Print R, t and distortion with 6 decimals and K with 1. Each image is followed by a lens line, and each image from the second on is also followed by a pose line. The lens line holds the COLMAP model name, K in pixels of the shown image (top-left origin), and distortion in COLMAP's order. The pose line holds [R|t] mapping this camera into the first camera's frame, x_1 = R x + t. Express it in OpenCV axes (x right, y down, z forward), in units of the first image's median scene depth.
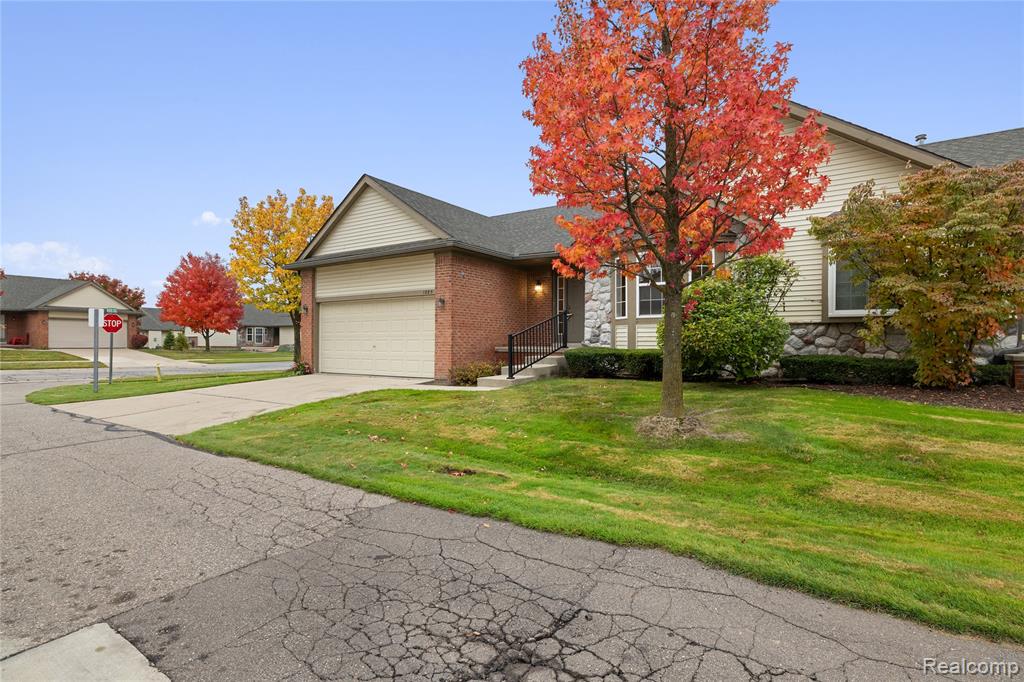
lens RADIAL K [[498.5, 0, 509.9], [0, 498.5, 343.5], [0, 0, 1]] dist [0.001560, 0.000110]
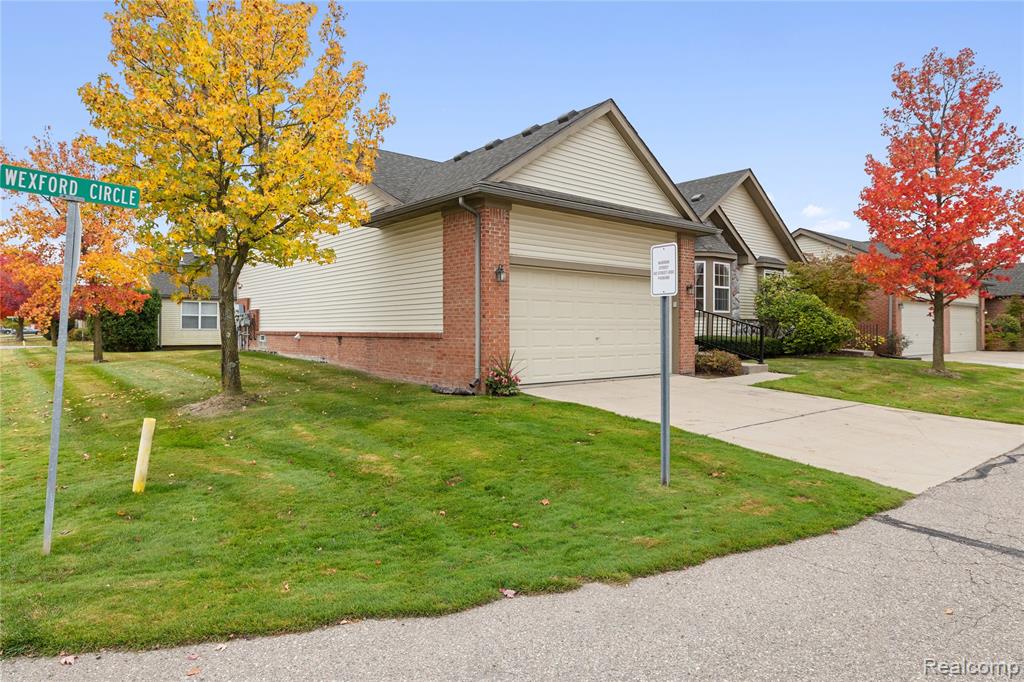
lens RADIAL K [[604.6, 0, 509.6], [0, 604.6, 333.8], [0, 0, 1]] dist [-0.003026, -0.000155]
pose [[0.288677, -0.011287, 0.957360, -1.239073], [-0.004940, 0.999900, 0.013279, -0.012918], [-0.957414, -0.008563, 0.288592, 0.943876]]
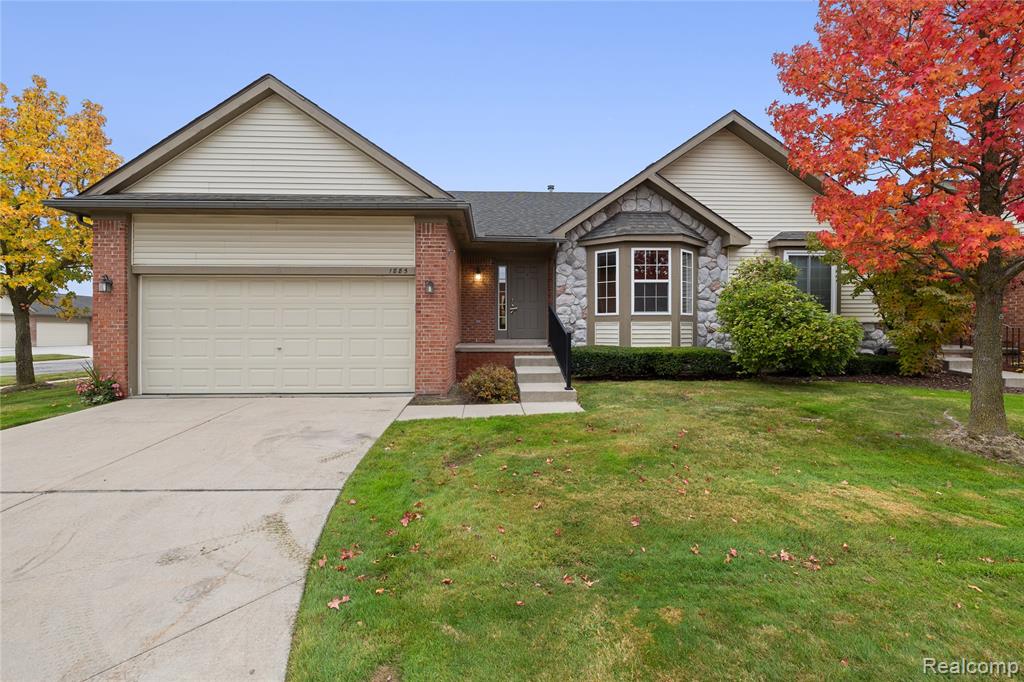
lens RADIAL K [[427.1, 0, 513.1], [0, 427.1, 338.9], [0, 0, 1]] dist [-0.004938, -0.001299]
pose [[0.812286, -0.010062, 0.583172, -0.377631], [0.003376, 0.999916, 0.012550, -0.013713], [-0.583249, -0.008226, 0.812252, 0.409344]]
